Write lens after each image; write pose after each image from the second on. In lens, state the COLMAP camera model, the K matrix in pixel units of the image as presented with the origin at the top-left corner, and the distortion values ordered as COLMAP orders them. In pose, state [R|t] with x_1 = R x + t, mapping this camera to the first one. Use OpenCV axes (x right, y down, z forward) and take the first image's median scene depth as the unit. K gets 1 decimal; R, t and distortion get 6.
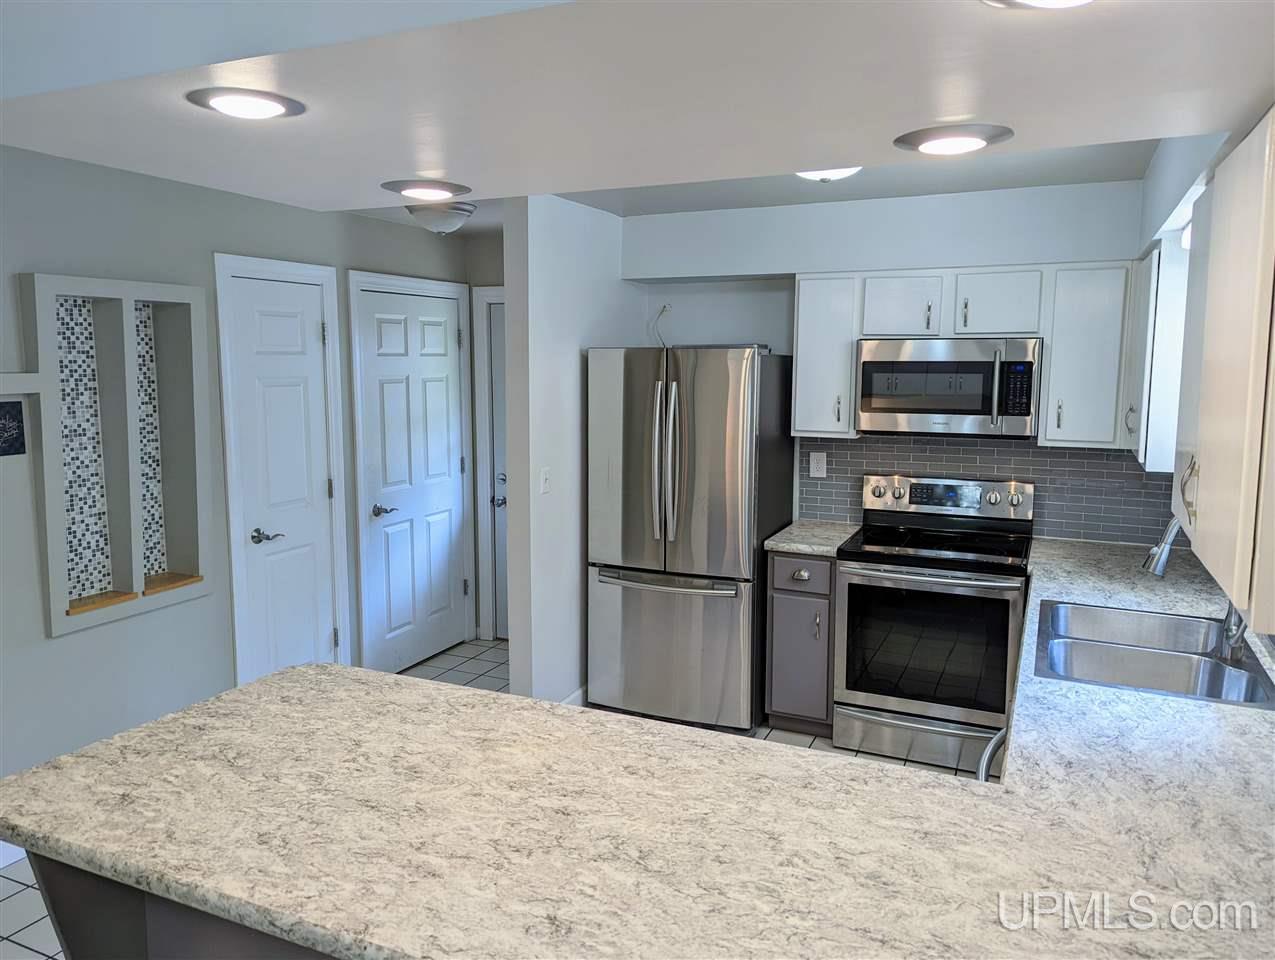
lens RADIAL K [[918.9, 0, 637.5], [0, 918.9, 480.0], [0, 0, 1]] dist [0.071719, -0.072533]
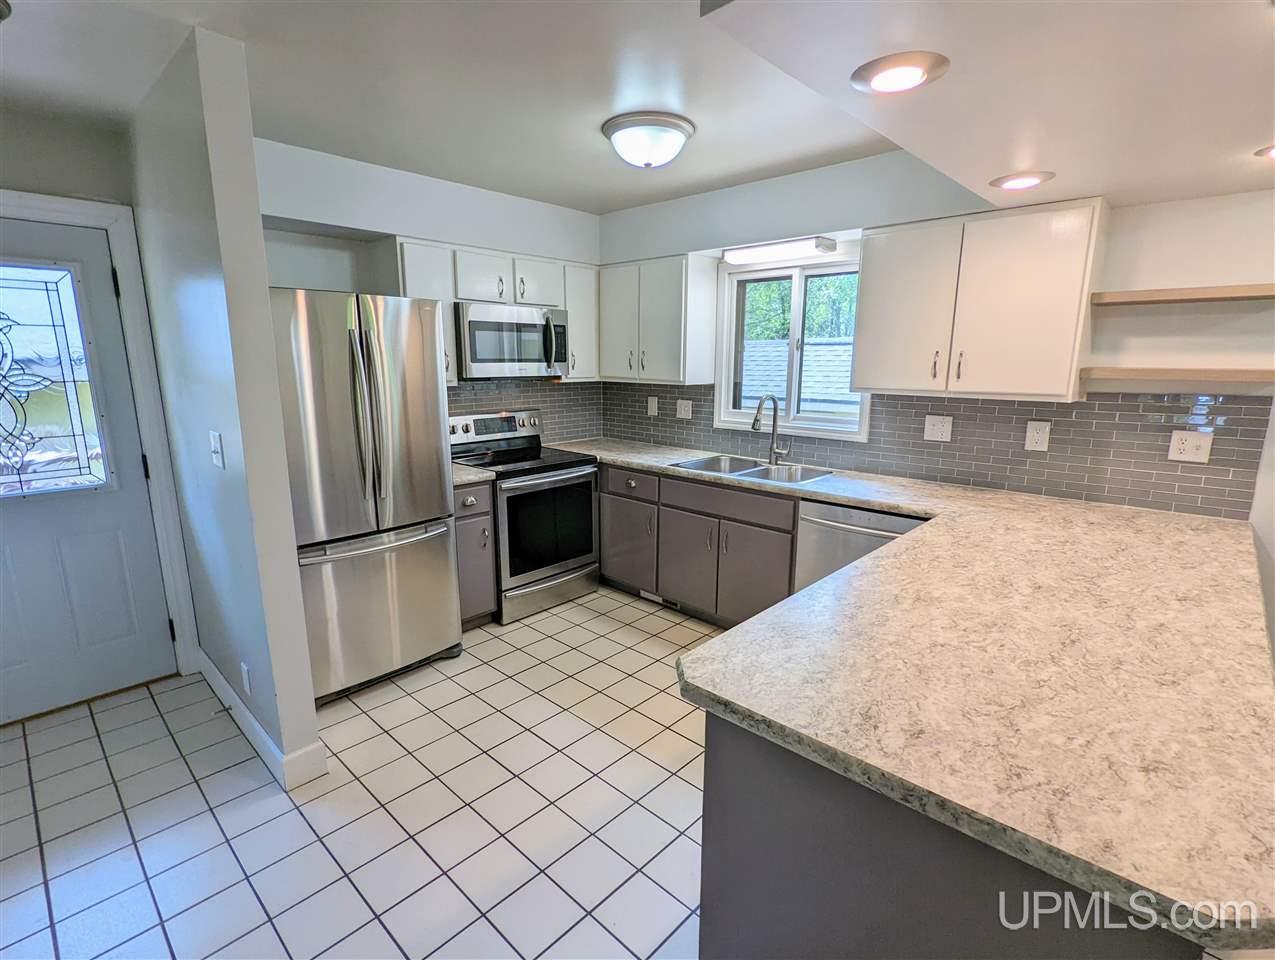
lens RADIAL K [[620.8, 0, 637.5], [0, 620.8, 480.0], [0, 0, 1]] dist [0.002895, -0.001463]
pose [[0.311472, -0.185832, 0.931908, -1.040129], [0.125540, 0.980143, 0.153491, -0.039753], [-0.941926, 0.069184, 0.328616, 1.115837]]
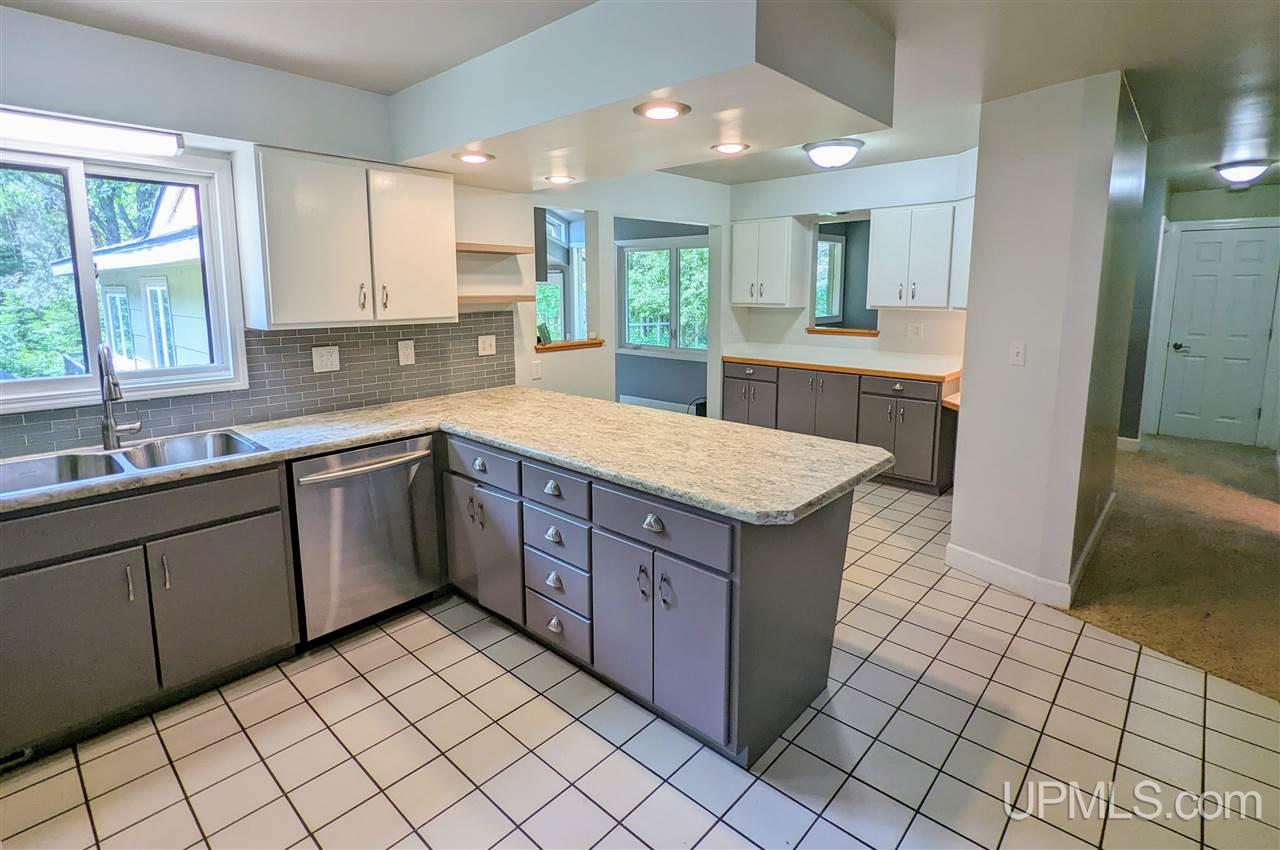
lens RADIAL K [[613.2, 0, 640.8], [0, 613.2, 366.9], [0, 0, 1]] dist [0.002868, 0.000247]
pose [[-0.953811, -0.039044, 0.297860, -0.533154], [0.040479, 0.965771, 0.256218, -0.181594], [-0.297669, 0.256441, -0.919582, 2.124196]]
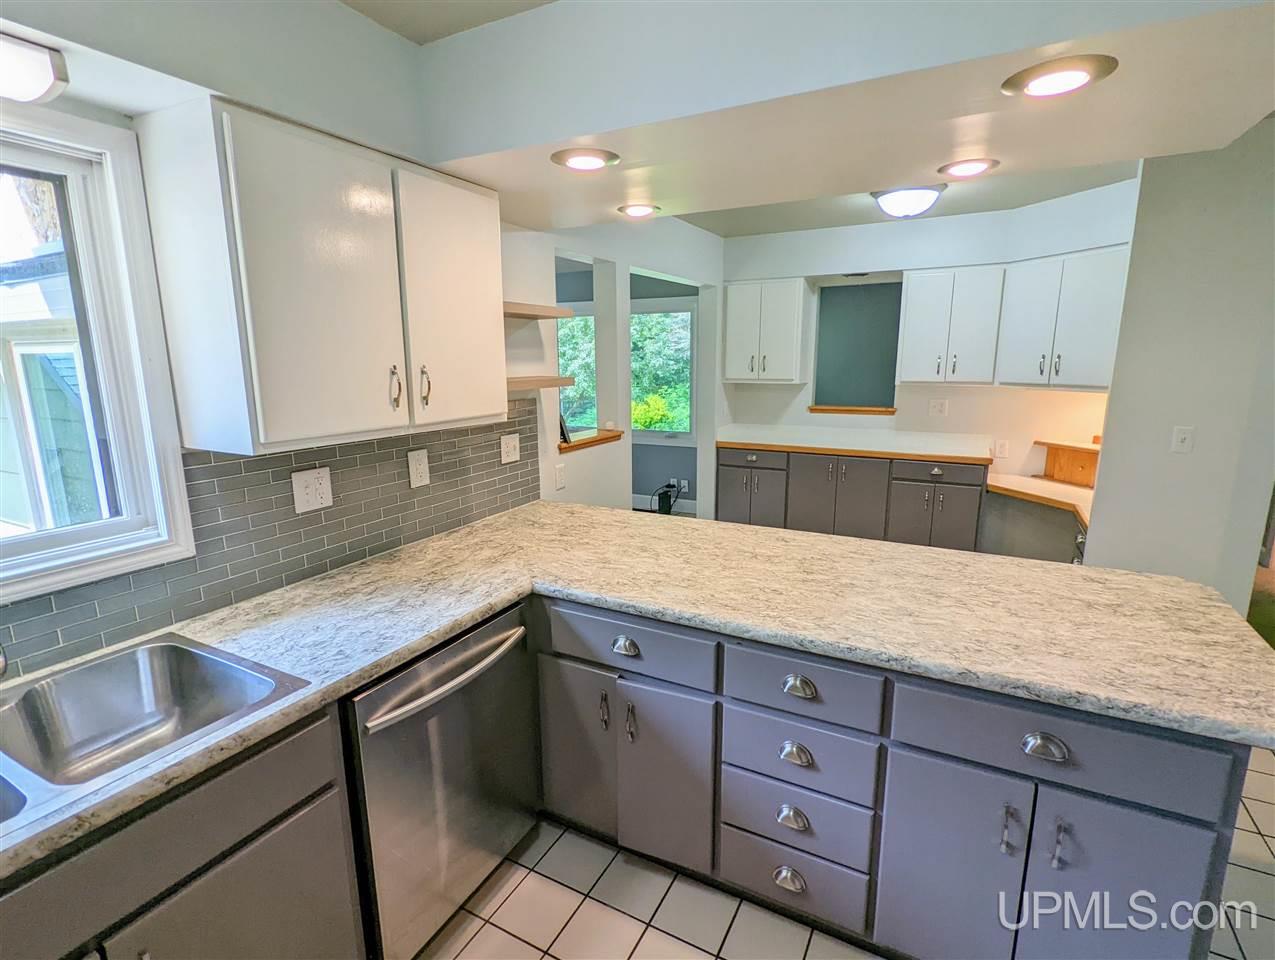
lens RADIAL K [[626.8, 0, 637.5], [0, 626.8, 480.0], [0, 0, 1]] dist [0.000221, -0.000352]
pose [[-0.998348, -0.006123, 0.057133, 0.147354], [0.012851, 0.945326, 0.325874, -0.158368], [-0.056004, 0.326069, -0.943685, 1.802972]]
